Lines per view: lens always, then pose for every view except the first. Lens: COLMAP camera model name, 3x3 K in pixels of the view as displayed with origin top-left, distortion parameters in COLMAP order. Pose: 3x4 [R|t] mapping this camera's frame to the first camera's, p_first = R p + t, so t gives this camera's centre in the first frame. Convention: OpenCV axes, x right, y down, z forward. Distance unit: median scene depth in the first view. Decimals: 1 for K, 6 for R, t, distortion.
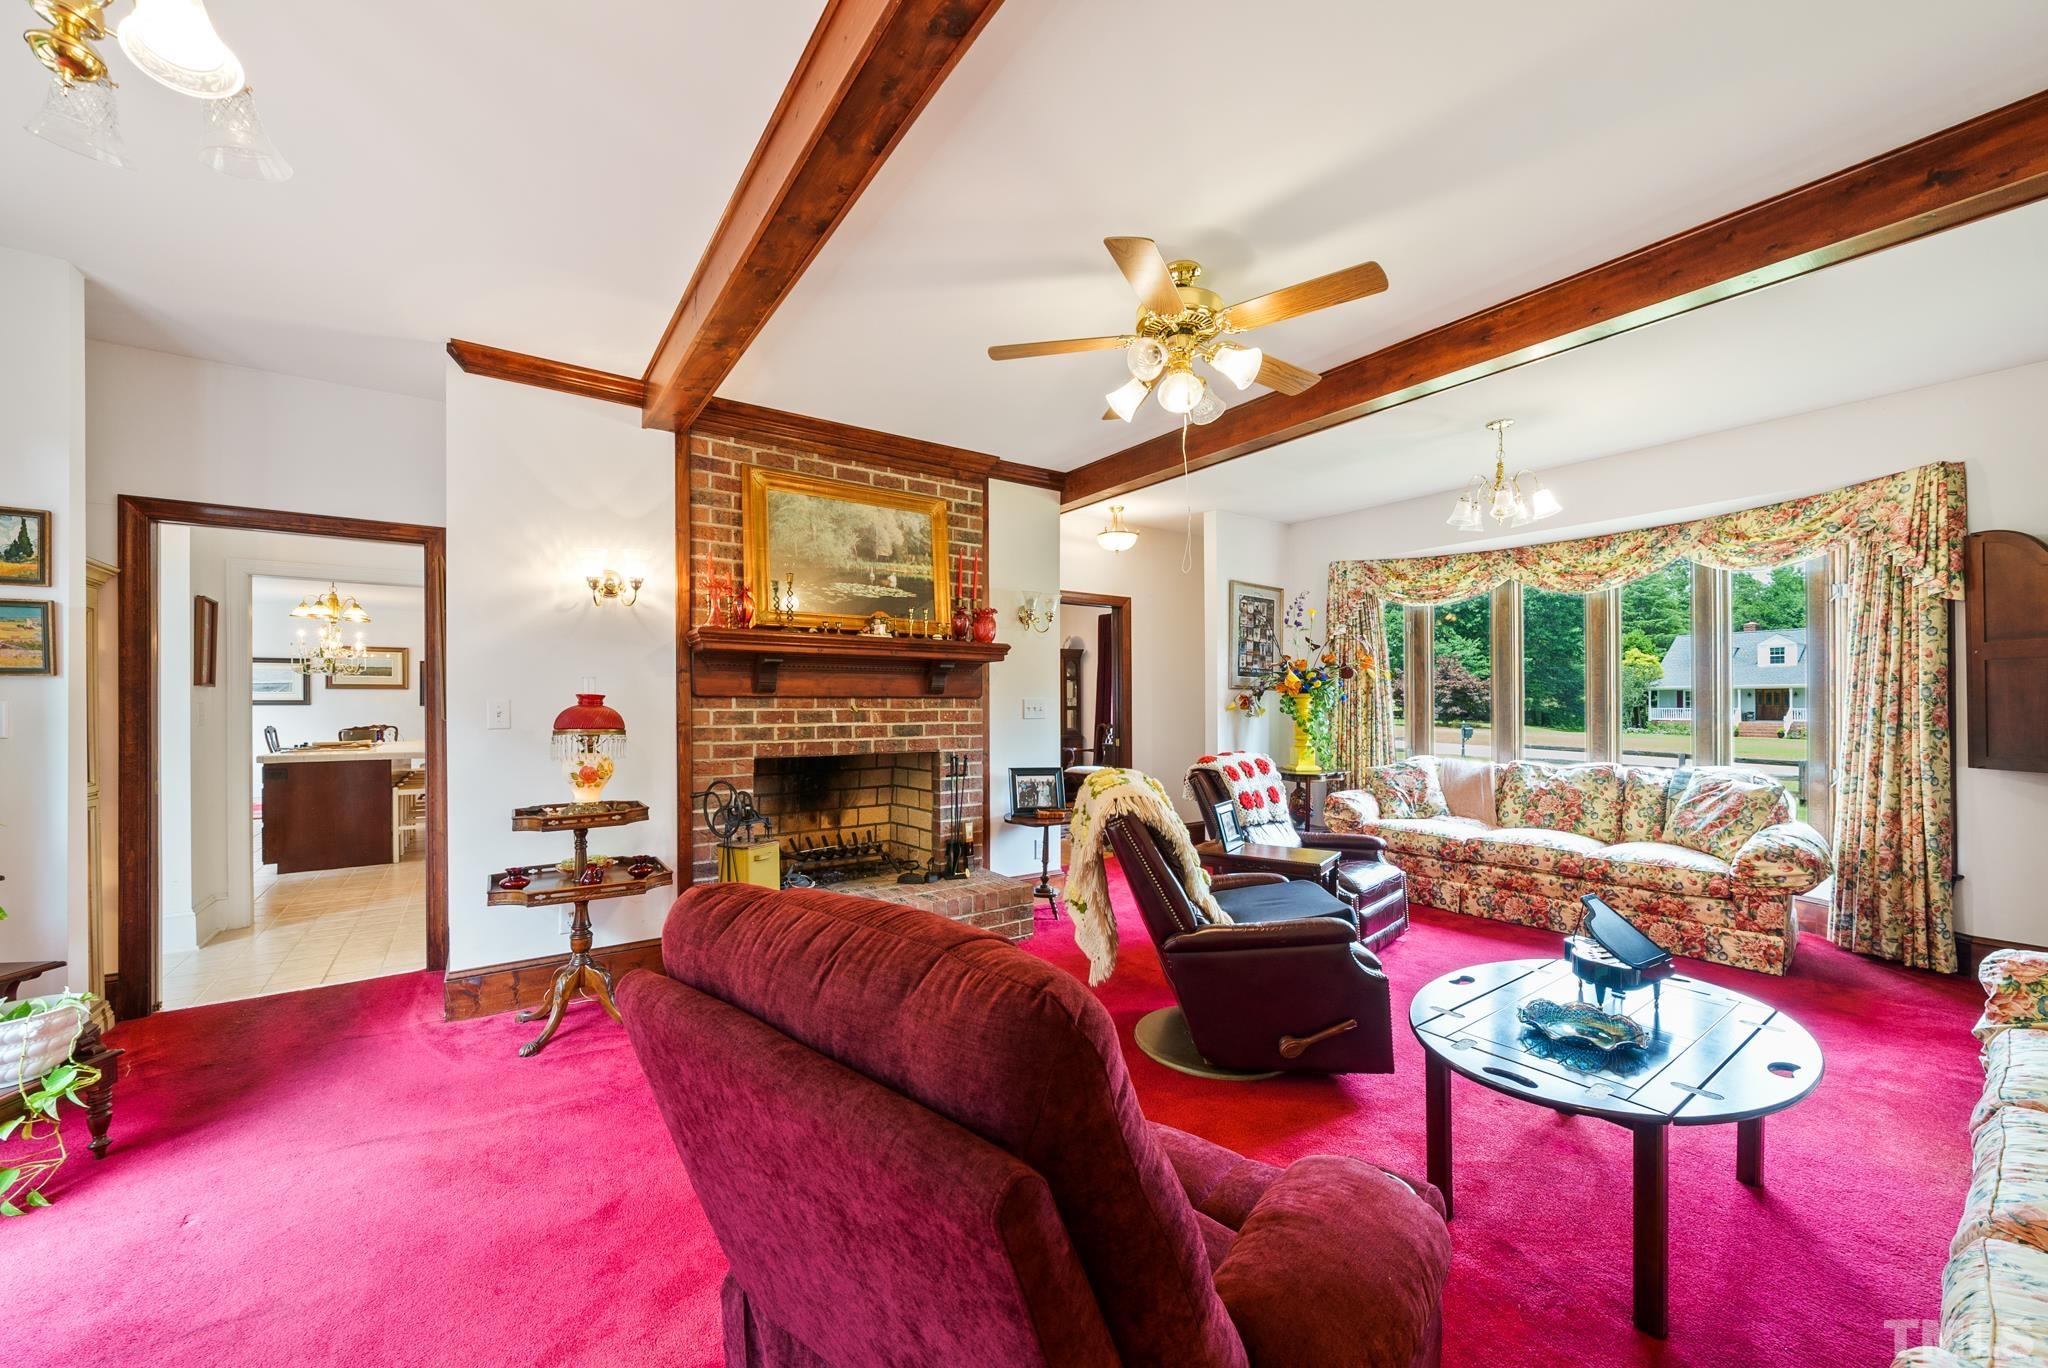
lens RADIAL K [[758.3, 0, 1016.3], [0, 758.3, 699.3], [0, 0, 1]] dist [-0.002307, 0.000082]
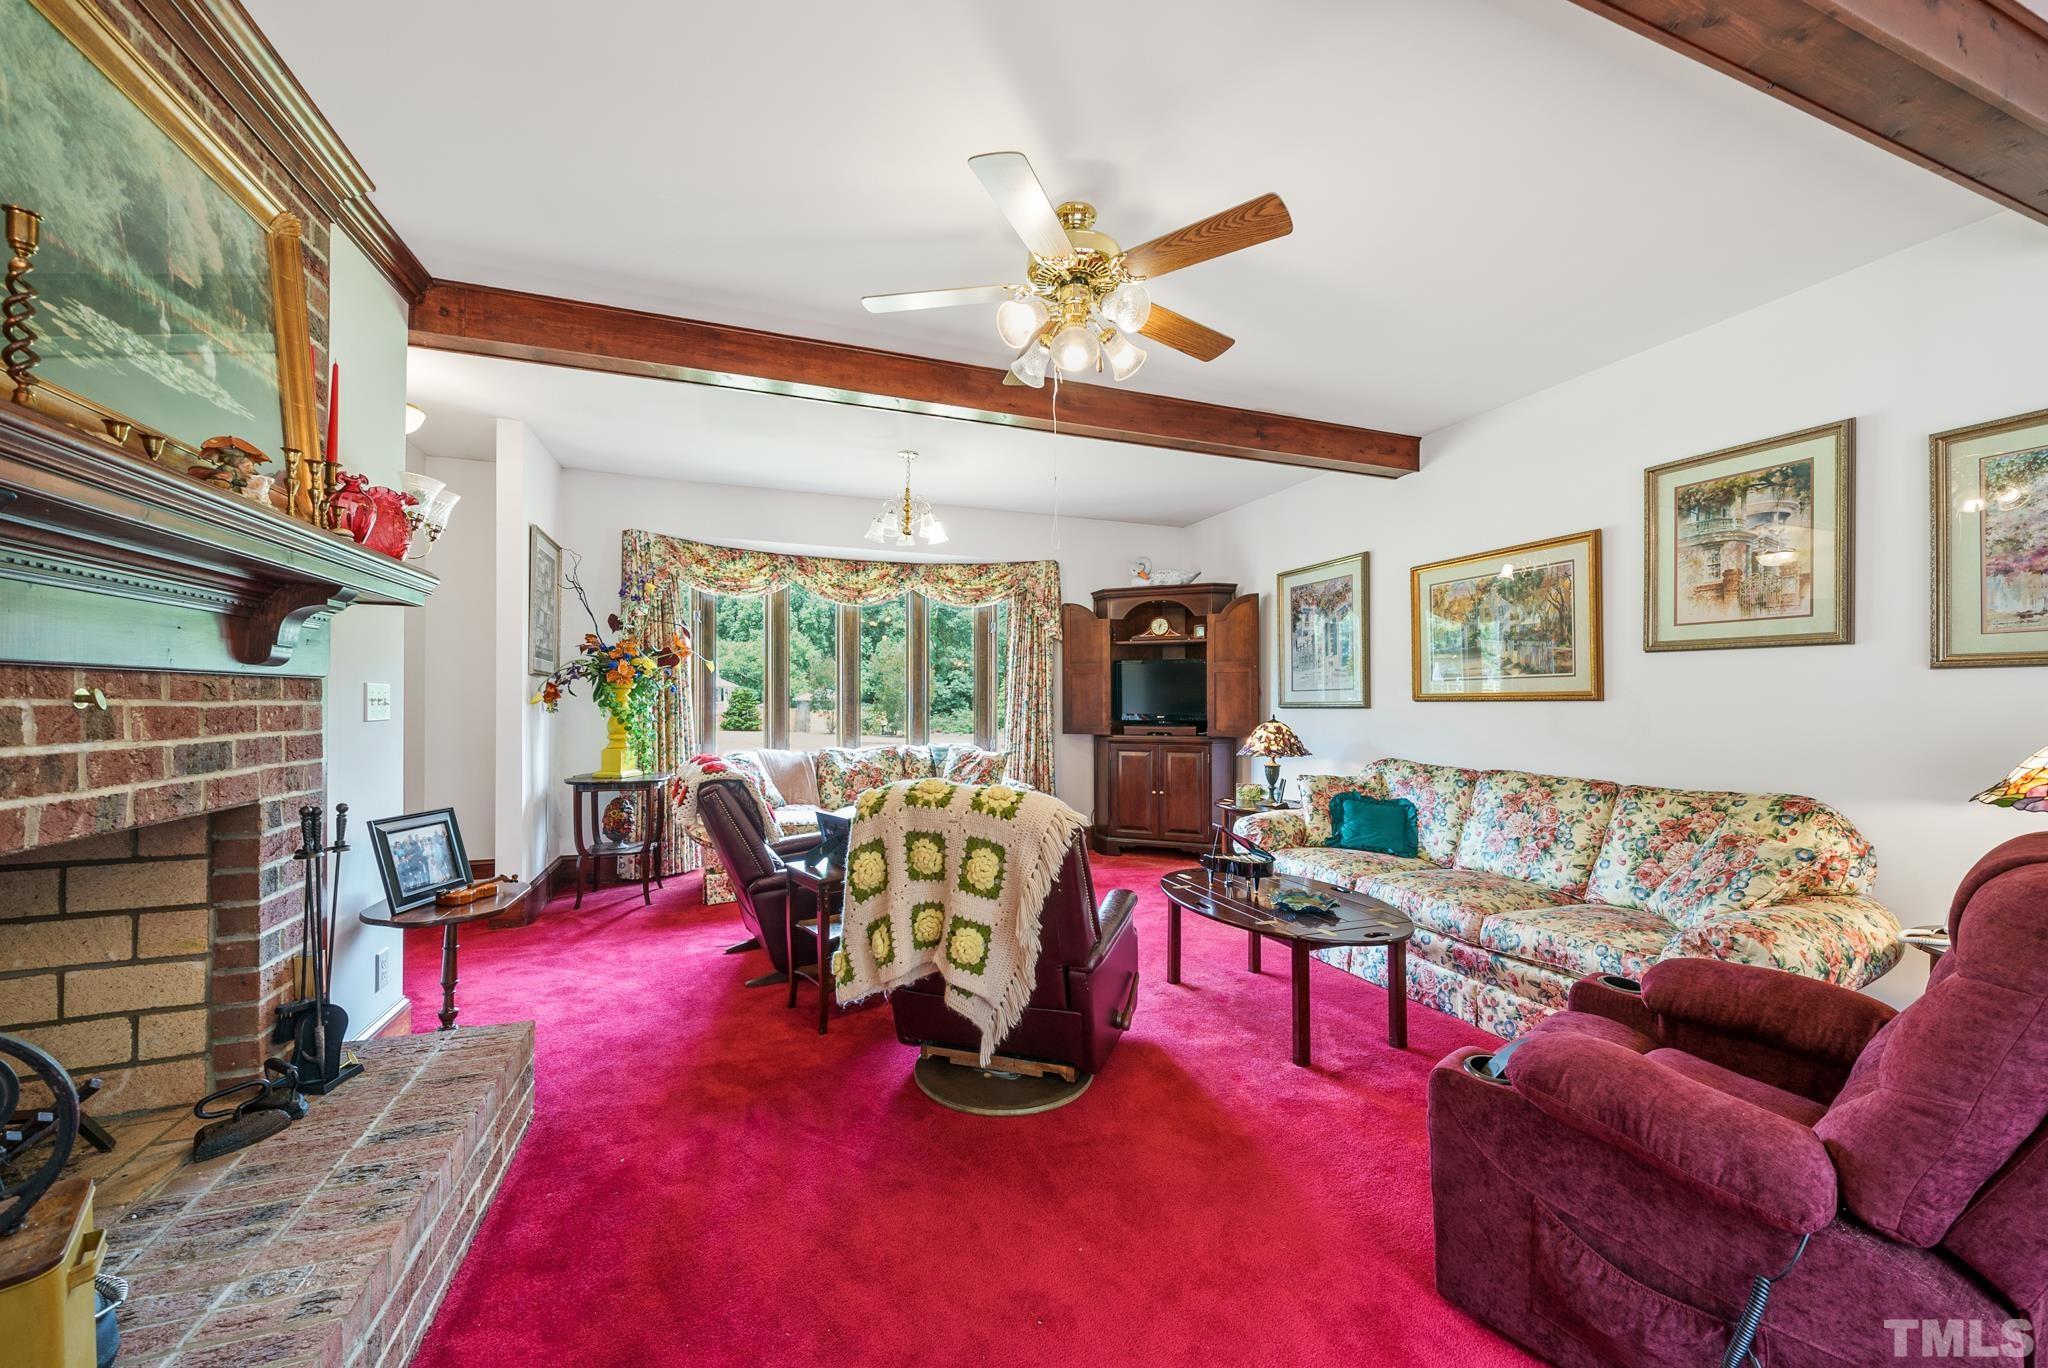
lens RADIAL K [[758.3, 0, 1019.7], [0, 758.3, 693.5], [0, 0, 1]] dist [-0.002307, 0.000082]
pose [[0.268589, 0.010031, 0.963203, -0.407347], [-0.010898, 0.999913, -0.007375, 0.006976], [-0.963193, -0.008517, 0.268675, 0.500607]]
